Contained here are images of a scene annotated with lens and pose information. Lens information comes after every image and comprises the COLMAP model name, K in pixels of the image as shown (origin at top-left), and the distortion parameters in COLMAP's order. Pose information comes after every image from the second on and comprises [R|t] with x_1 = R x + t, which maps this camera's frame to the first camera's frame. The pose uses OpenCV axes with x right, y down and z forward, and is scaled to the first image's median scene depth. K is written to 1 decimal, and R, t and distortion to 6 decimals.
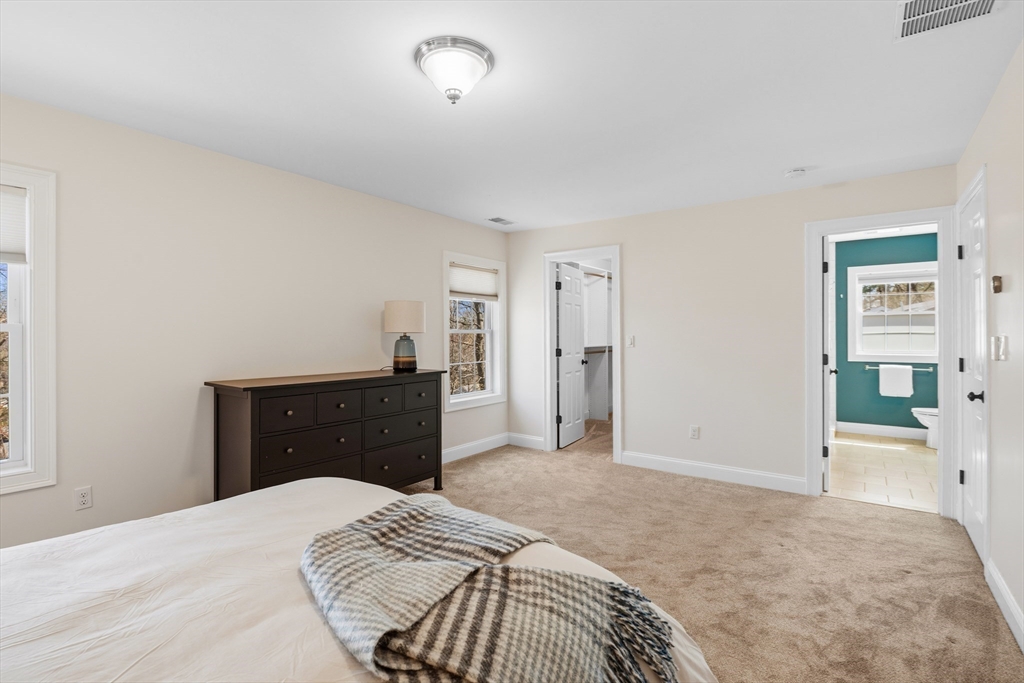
lens RADIAL K [[505.0, 0, 513.3], [0, 505.0, 338.8], [0, 0, 1]] dist [-0.000344, 0.000003]
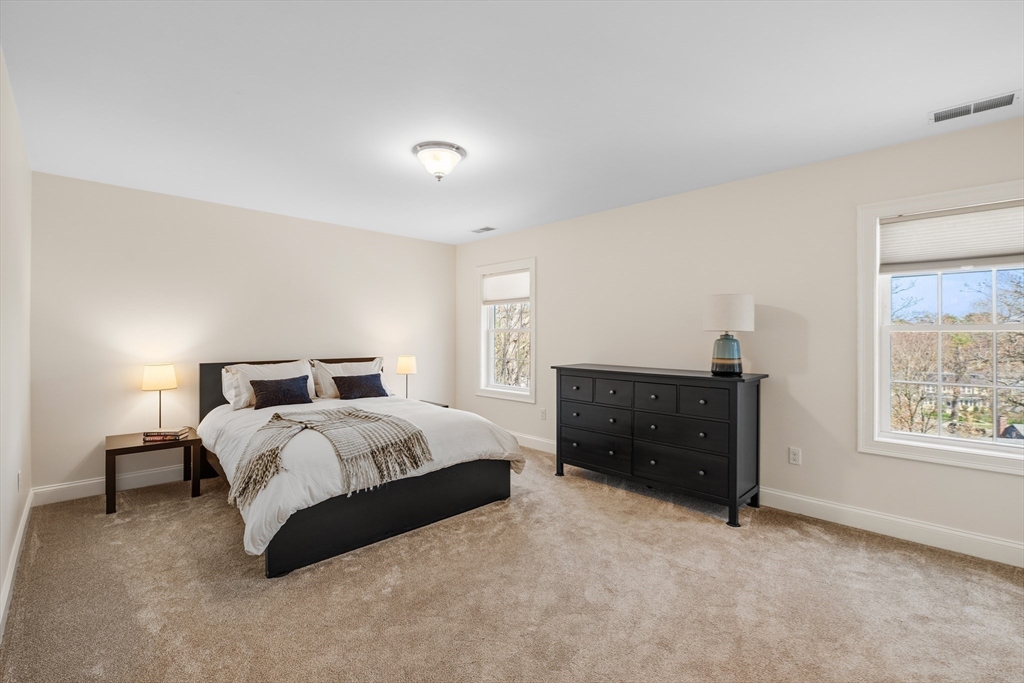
lens RADIAL K [[465.5, 0, 507.7], [0, 465.5, 333.9], [0, 0, 1]] dist [-0.002238, -0.000551]
pose [[-0.201875, 0.004913, -0.979399, 0.662793], [-0.001248, 0.999985, 0.005274, -0.011338], [0.979411, 0.002287, -0.201866, 0.806217]]
